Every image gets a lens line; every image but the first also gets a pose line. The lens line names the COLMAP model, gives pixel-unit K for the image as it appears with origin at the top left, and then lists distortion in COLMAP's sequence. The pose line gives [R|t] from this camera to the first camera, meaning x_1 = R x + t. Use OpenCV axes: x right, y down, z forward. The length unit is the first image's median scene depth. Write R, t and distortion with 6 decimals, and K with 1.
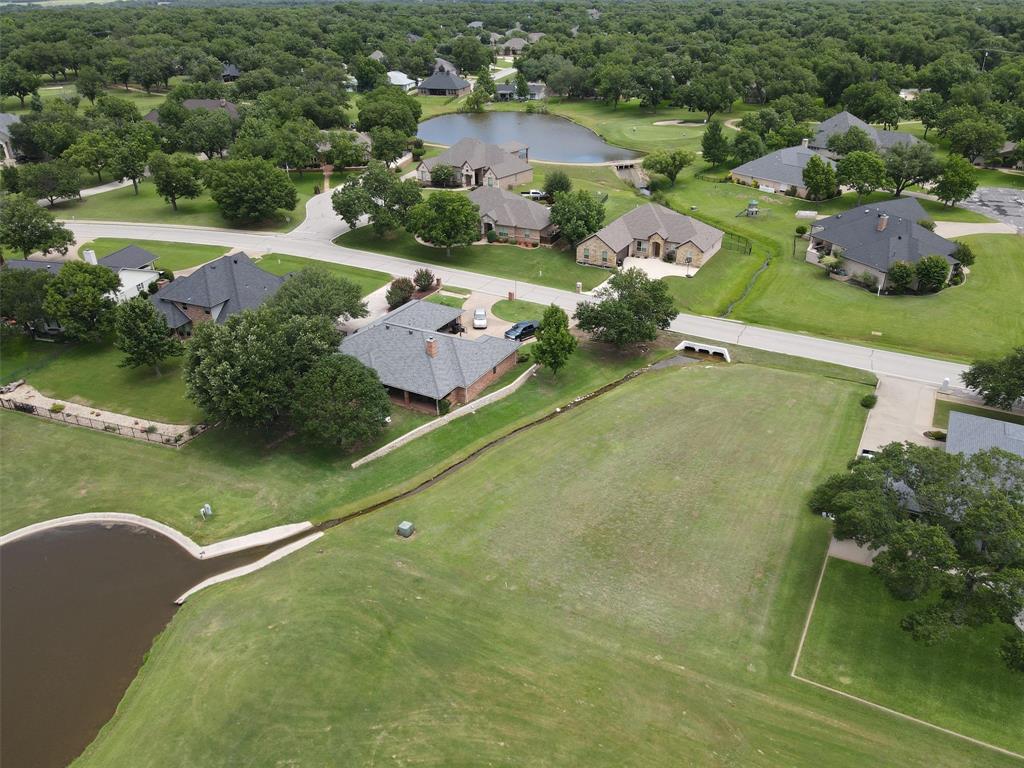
lens RADIAL K [[746.8, 0, 517.7], [0, 746.8, 384.8], [0, 0, 1]] dist [0.020901, 0.002284]
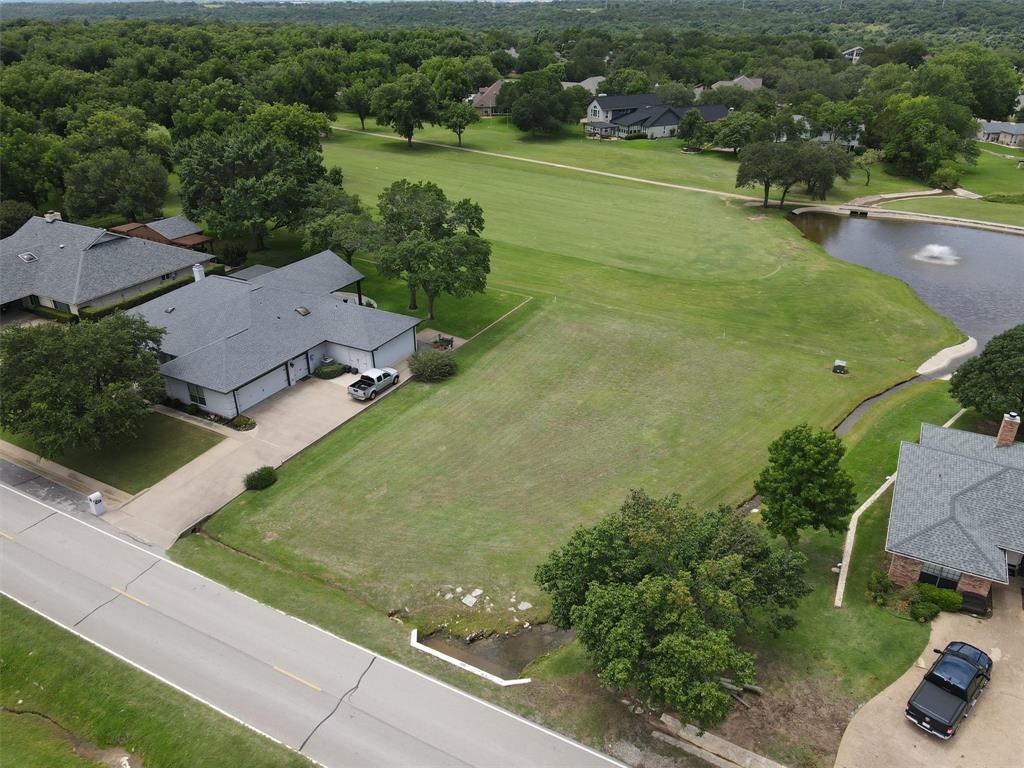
lens RADIAL K [[746.8, 0, 517.7], [0, 746.8, 384.8], [0, 0, 1]] dist [0.020901, 0.002284]
pose [[-0.999708, 0.022118, -0.009713, 0.192548], [0.004653, 0.570865, 0.821031, -0.403754], [0.023705, 0.820746, -0.570801, 0.973390]]
